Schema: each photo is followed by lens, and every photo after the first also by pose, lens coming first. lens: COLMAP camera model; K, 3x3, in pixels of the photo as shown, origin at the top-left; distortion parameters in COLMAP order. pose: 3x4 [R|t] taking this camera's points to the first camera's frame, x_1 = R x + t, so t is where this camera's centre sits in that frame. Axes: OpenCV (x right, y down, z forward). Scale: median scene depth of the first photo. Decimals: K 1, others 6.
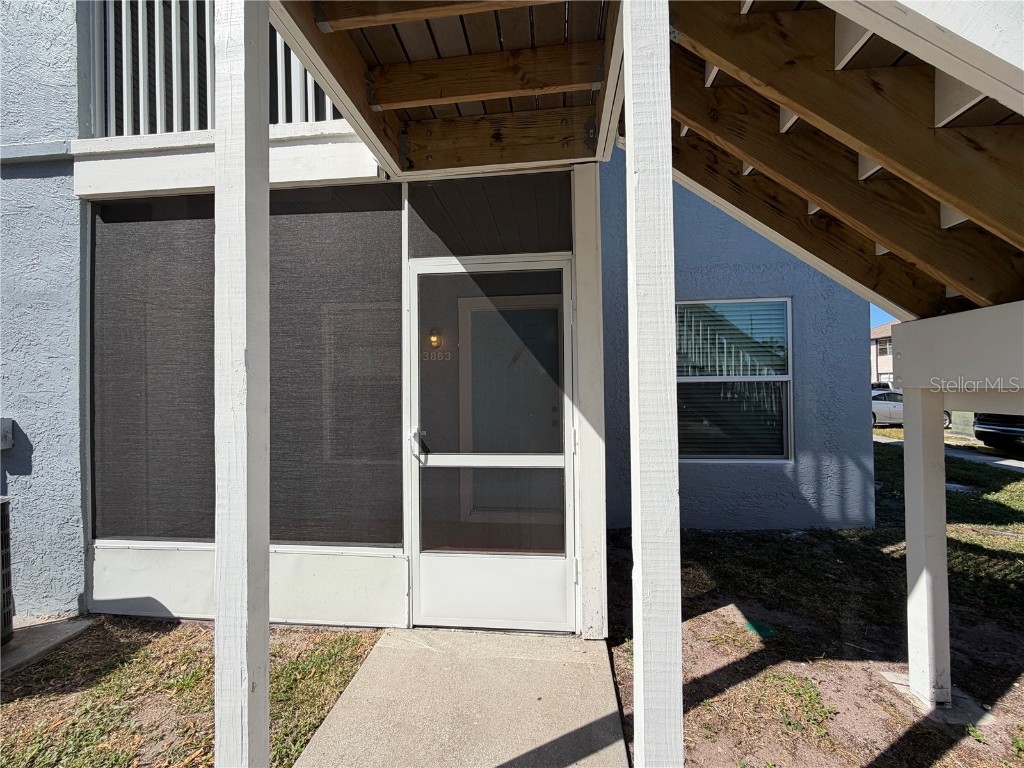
lens RADIAL K [[408.1, 0, 510.5], [0, 408.1, 382.0], [0, 0, 1]] dist [-0.000119, 0.000234]
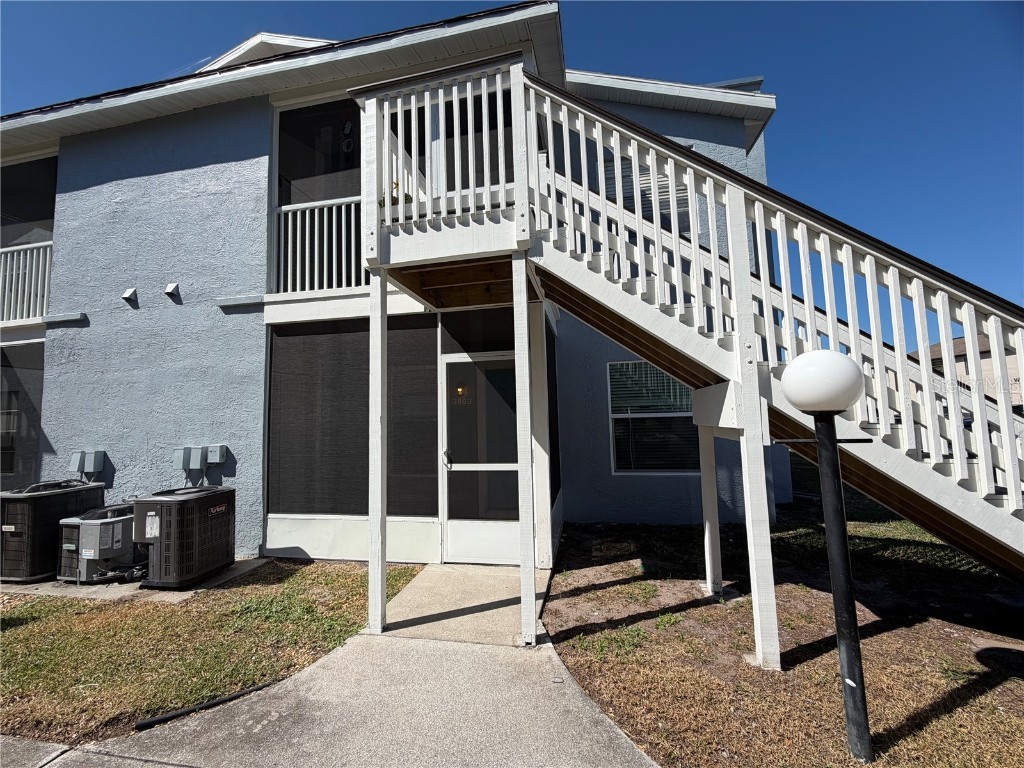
lens RADIAL K [[408.1, 0, 513.3], [0, 408.1, 383.5], [0, 0, 1]] dist [-0.000119, 0.000234]
pose [[0.996309, -0.019910, -0.083501, 0.213005], [0.014273, 0.997612, -0.067573, -0.045666], [0.084647, 0.066132, 0.994214, -0.745274]]
